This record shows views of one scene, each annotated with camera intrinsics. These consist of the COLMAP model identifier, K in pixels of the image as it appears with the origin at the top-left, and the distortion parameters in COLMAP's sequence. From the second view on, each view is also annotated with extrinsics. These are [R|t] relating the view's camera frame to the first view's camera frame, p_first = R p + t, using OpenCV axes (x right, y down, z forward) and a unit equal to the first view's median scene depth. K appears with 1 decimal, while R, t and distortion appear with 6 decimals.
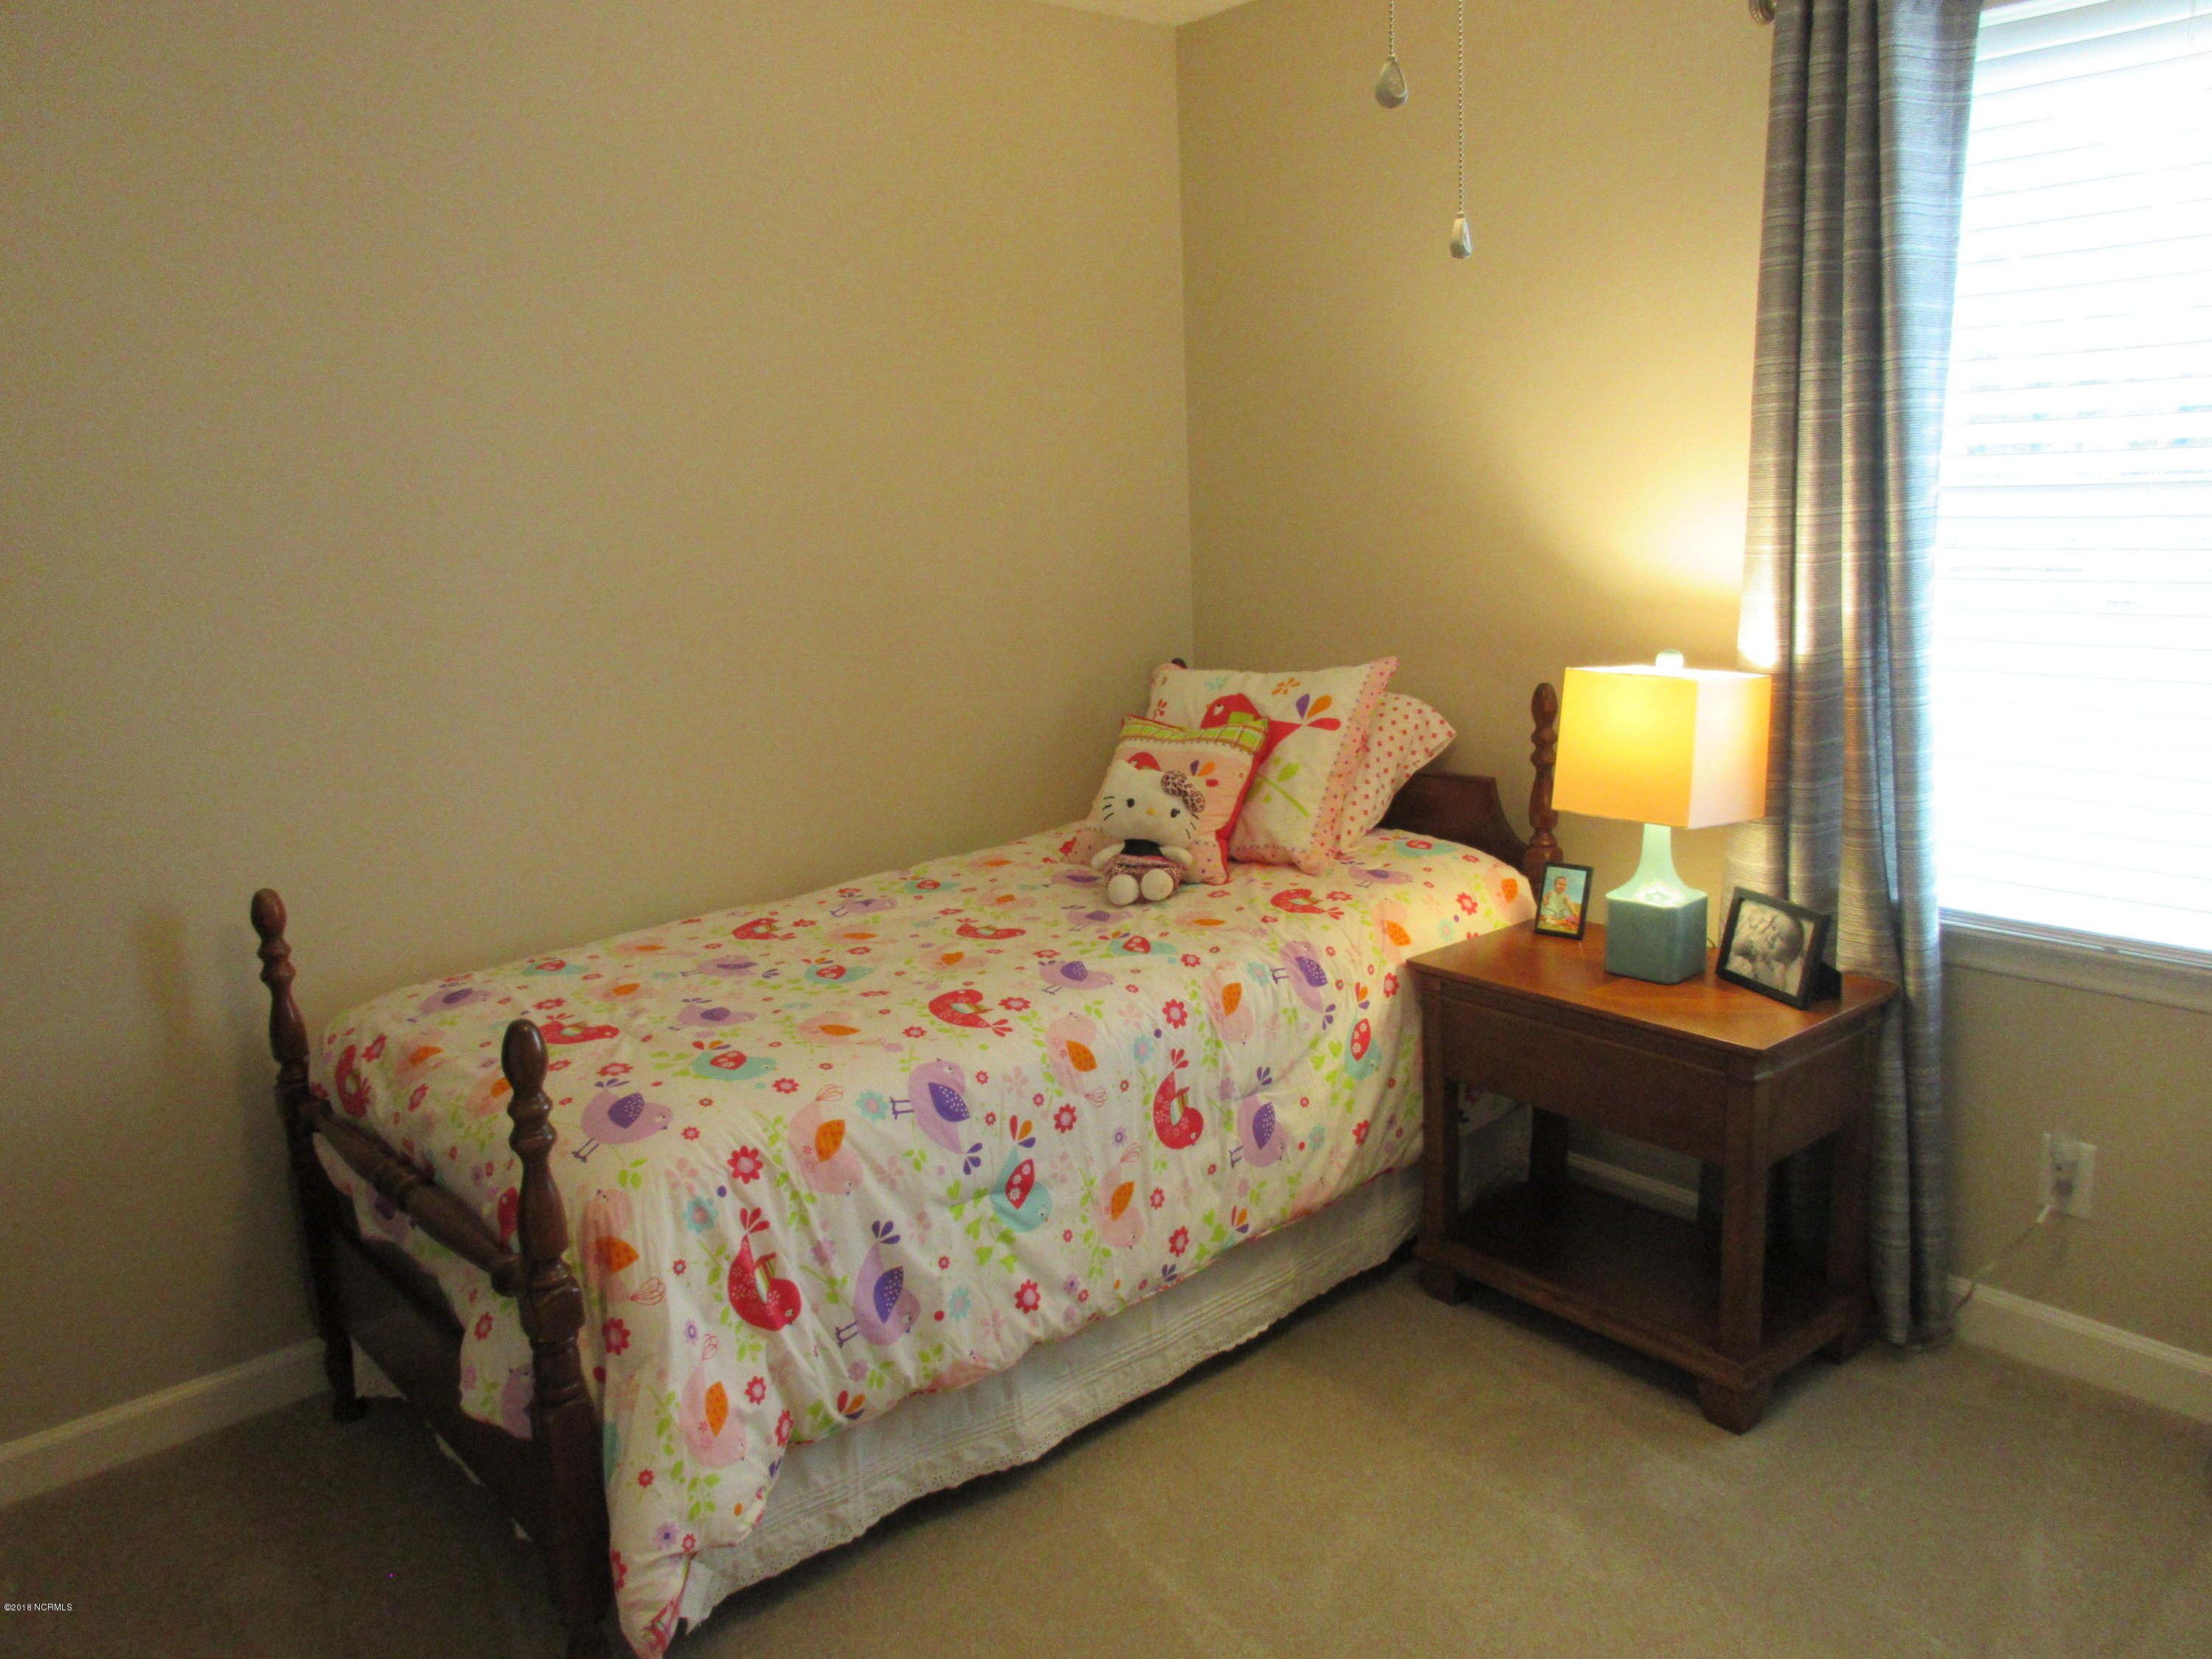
lens RADIAL K [[1652.0, 0, 1104.3], [0, 1652.0, 819.5], [0, 0, 1]] dist [0.002975, -0.003950]
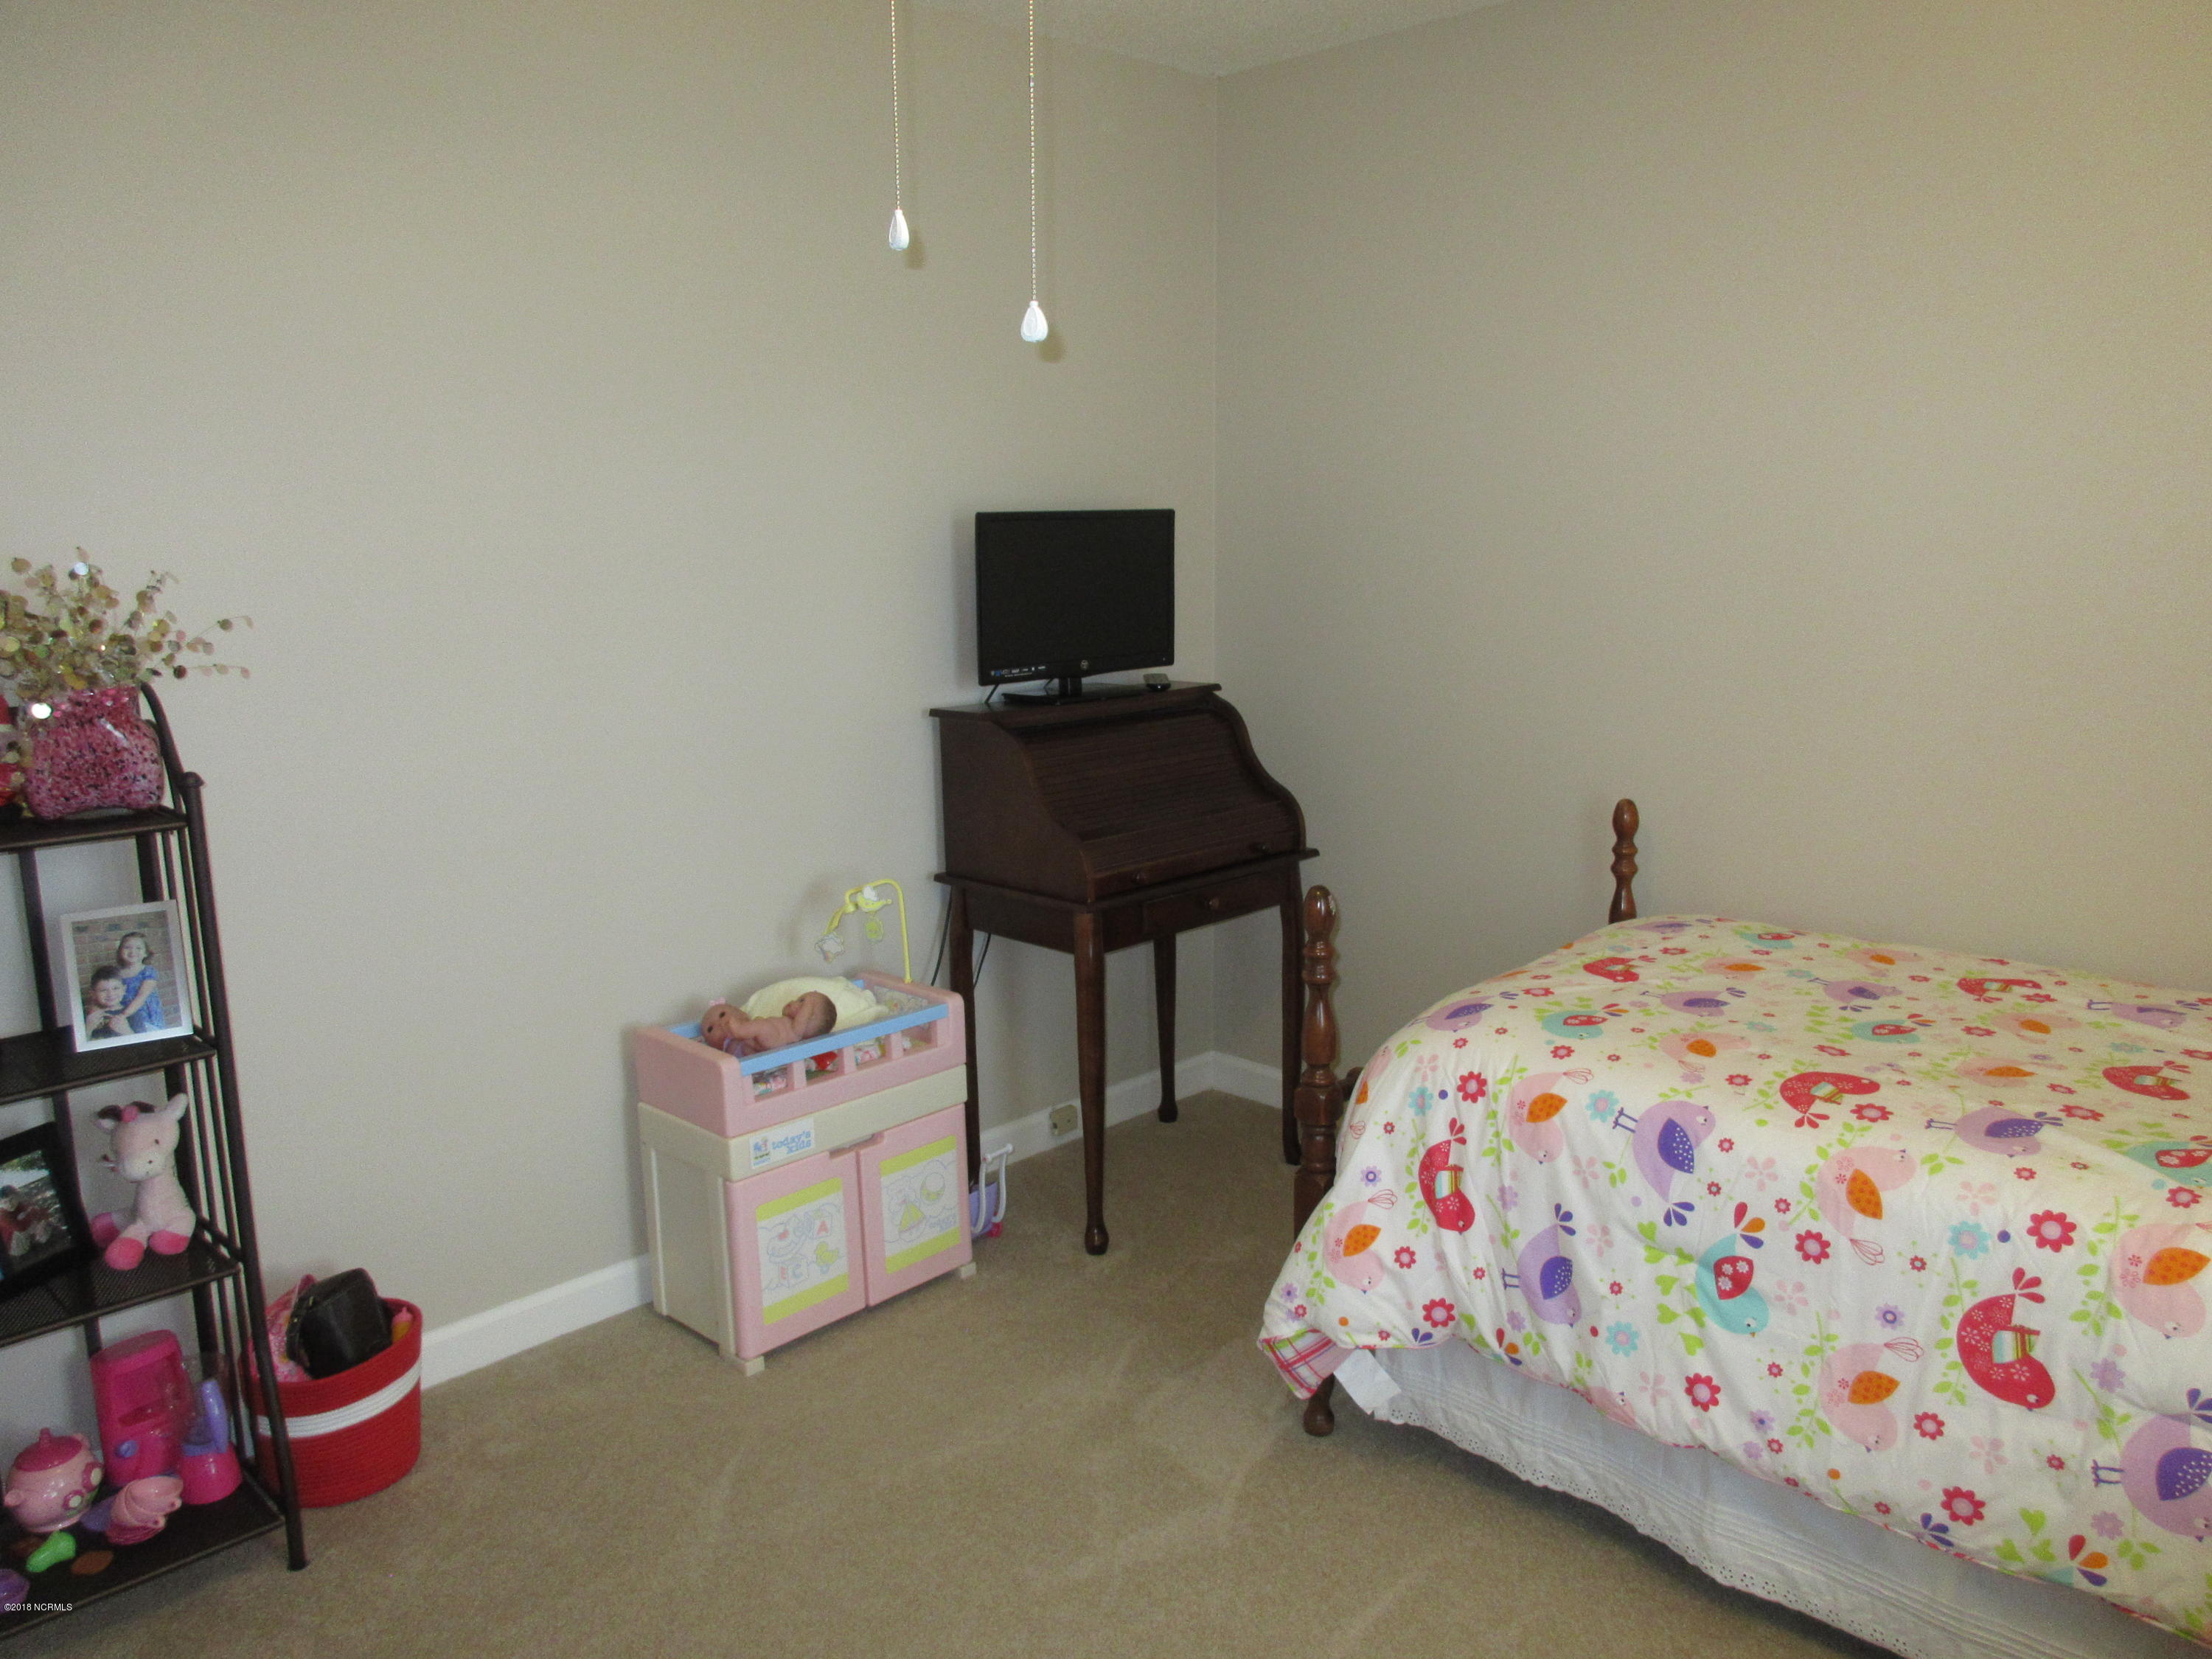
lens RADIAL K [[1652.0, 0, 1105.9], [0, 1652.0, 837.0], [0, 0, 1]] dist [0.002975, -0.003950]
pose [[0.070588, 0.234094, -0.969648, 0.755391], [-0.186275, 0.958067, 0.217737, -0.144513], [0.979959, 0.165252, 0.111233, 0.532894]]
